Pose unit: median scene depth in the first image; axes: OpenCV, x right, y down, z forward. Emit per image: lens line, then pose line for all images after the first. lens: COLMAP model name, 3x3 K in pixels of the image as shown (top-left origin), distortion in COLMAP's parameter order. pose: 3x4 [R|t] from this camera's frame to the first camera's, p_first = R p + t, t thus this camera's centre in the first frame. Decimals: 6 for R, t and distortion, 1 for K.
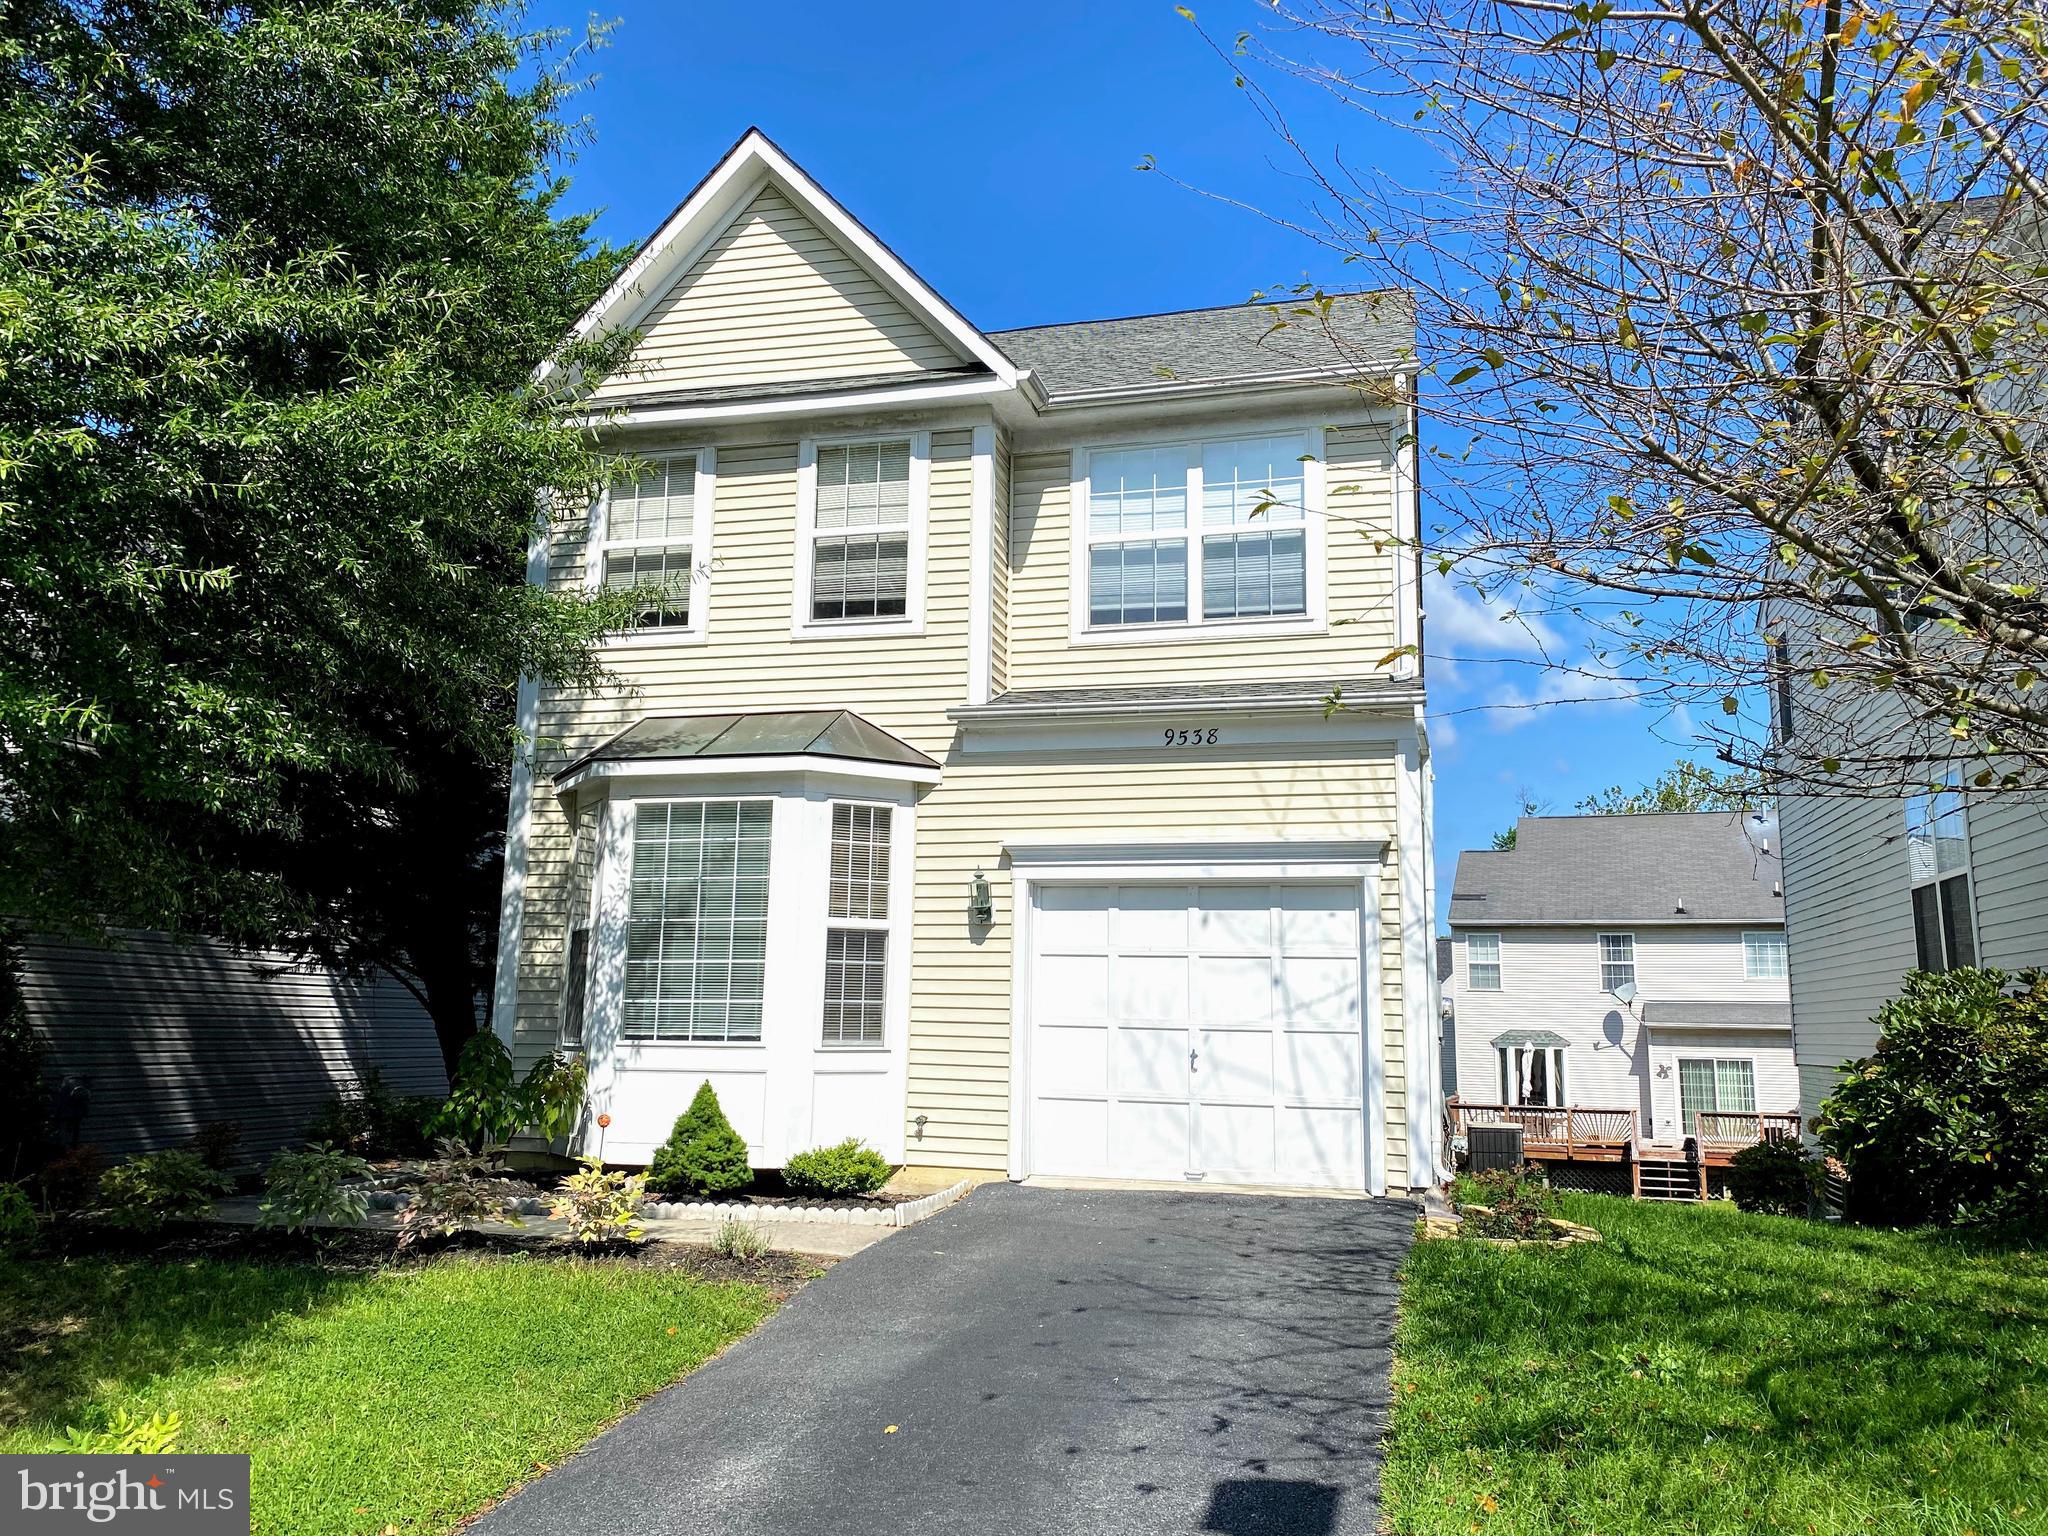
lens RADIAL K [[1566.5, 0, 1083.7], [0, 1566.5, 757.8], [0, 0, 1]] dist [-0.017252, 0.030841]
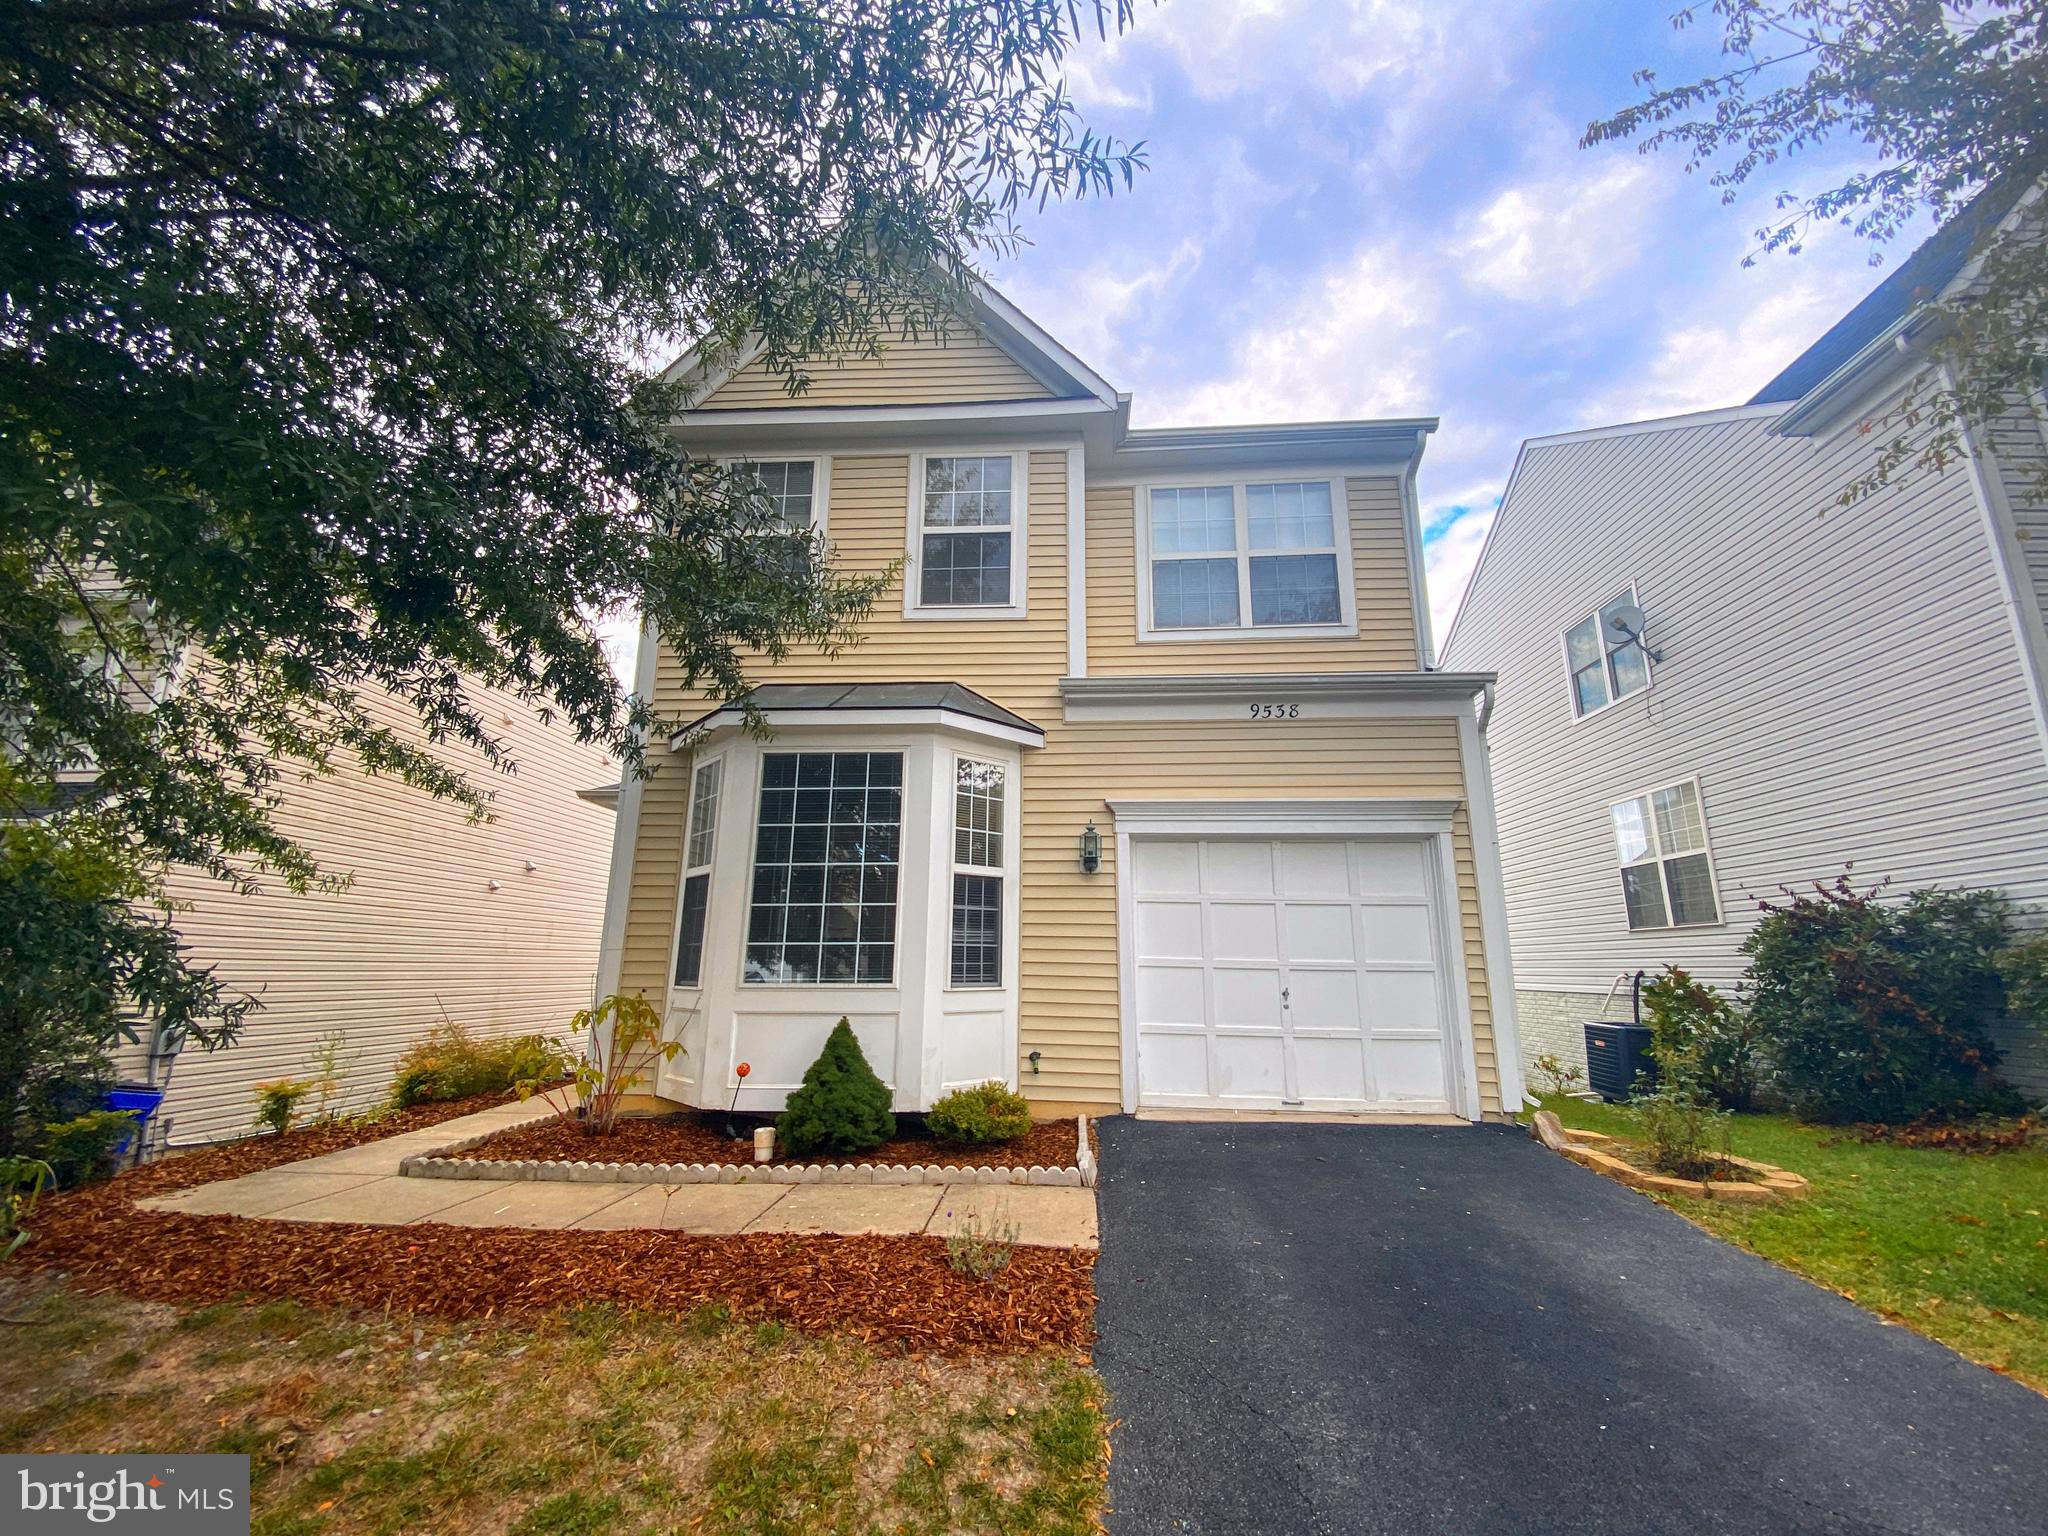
lens RADIAL K [[827.5, 0, 1019.6], [0, 827.5, 769.5], [0, 0, 1]] dist [-0.010403, -0.008765]
pose [[0.988027, 0.032000, 0.150924, -0.204733], [-0.022663, 0.997744, -0.063185, 0.071990], [-0.152606, 0.059008, 0.986524, 0.435098]]
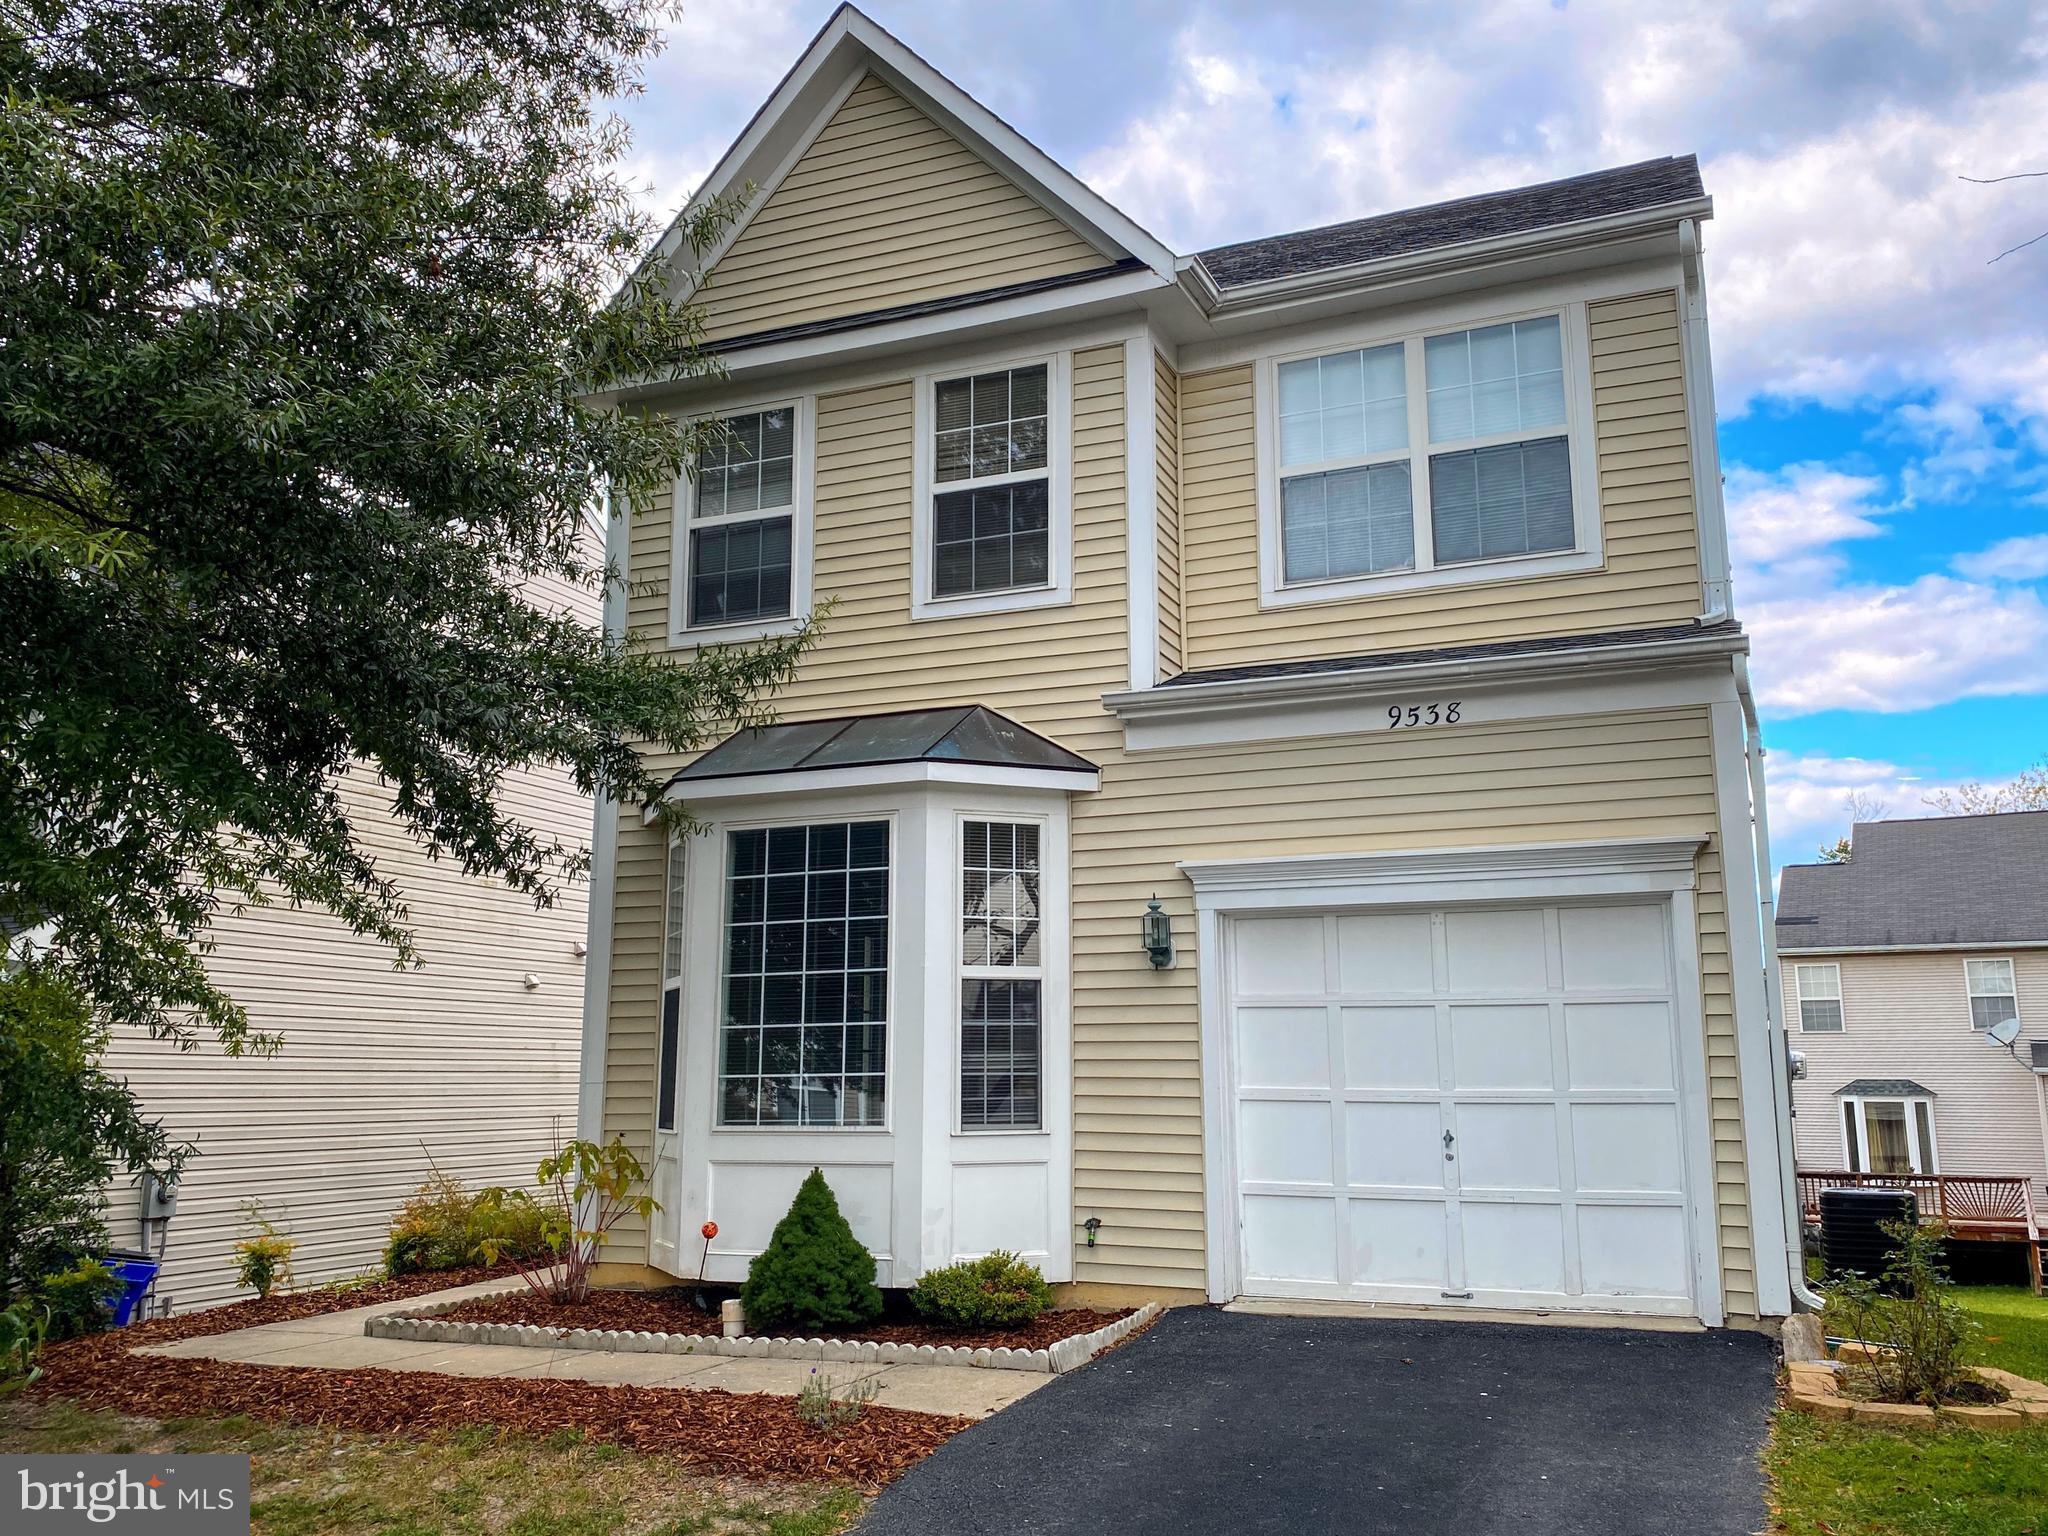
lens RADIAL K [[1710.2, 0, 1035.0], [0, 1710.2, 749.4], [0, 0, 1]] dist [-0.039958, 0.027245]
pose [[0.984227, -0.048374, -0.170166, 0.023071], [0.044409, 0.998648, -0.027033, 0.017669], [0.171243, 0.019049, 0.985045, 0.156534]]
